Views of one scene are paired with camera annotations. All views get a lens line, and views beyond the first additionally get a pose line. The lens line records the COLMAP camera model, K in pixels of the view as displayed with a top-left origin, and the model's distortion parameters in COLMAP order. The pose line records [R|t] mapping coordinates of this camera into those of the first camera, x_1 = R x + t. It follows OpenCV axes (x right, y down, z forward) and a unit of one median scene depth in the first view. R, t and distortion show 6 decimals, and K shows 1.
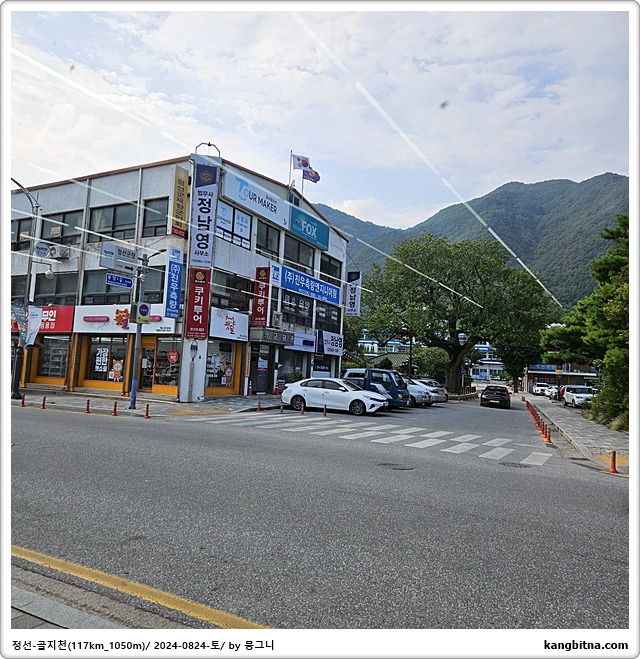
lens RADIAL K [[556.3, 0, 320.0], [0, 556.3, 329.5], [0, 0, 1]] dist [0.012697, 0.005490]
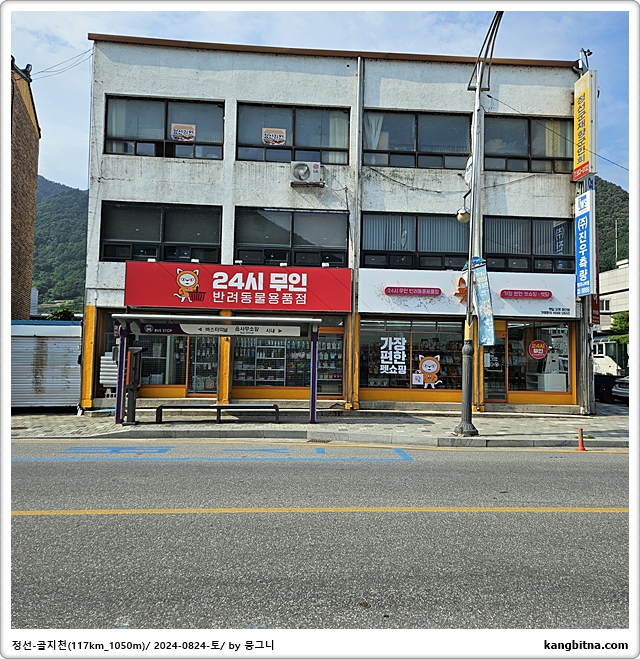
lens RADIAL K [[592.6, 0, 320.0], [0, 592.6, 363.6], [0, 0, 1]] dist [-0.002803, 0.002707]
pose [[0.835773, -0.030537, 0.548225, -0.799208], [-0.020567, 0.996011, 0.086833, 0.005709], [-0.548689, -0.083848, 0.831811, 0.457913]]
